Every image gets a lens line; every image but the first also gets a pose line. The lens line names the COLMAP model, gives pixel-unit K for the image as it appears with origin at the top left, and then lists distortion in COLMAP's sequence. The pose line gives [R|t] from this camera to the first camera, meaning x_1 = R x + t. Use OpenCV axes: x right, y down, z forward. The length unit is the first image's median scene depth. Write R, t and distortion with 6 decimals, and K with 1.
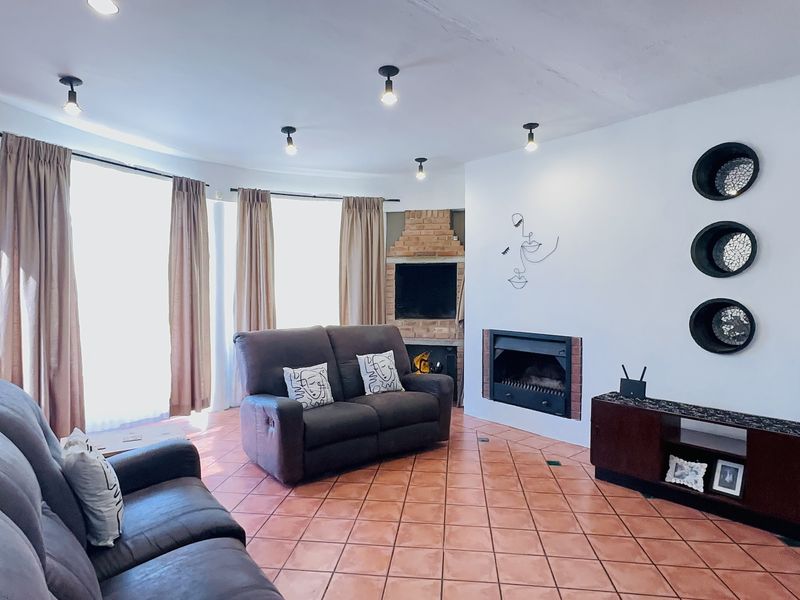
lens RADIAL K [[467.9, 0, 399.1], [0, 467.9, 300.2], [0, 0, 1]] dist [0.002909, 0.002037]
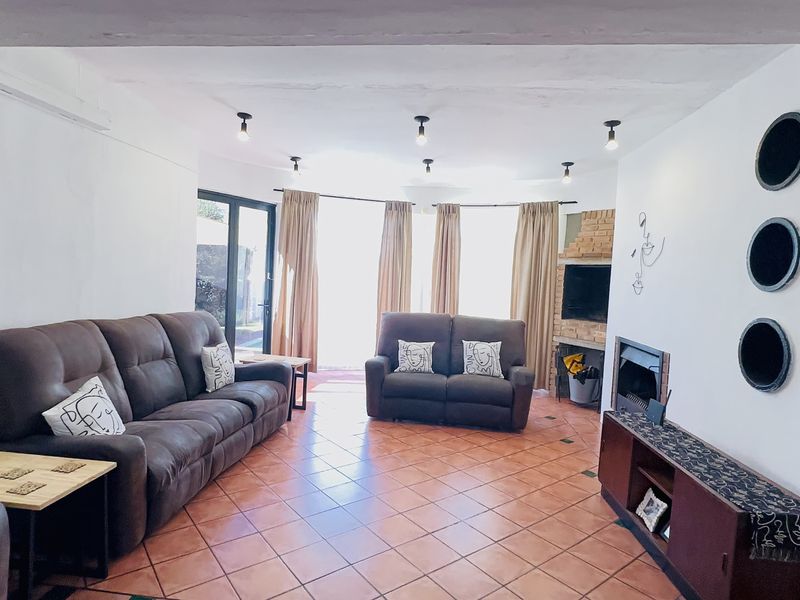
lens RADIAL K [[467.9, 0, 396.5], [0, 467.9, 299.5], [0, 0, 1]] dist [0.002909, 0.002037]
pose [[0.705827, 0.070819, -0.704835, 0.525056], [-0.066099, 0.997233, 0.034006, -0.014100], [0.705294, 0.022587, 0.708555, 0.016746]]
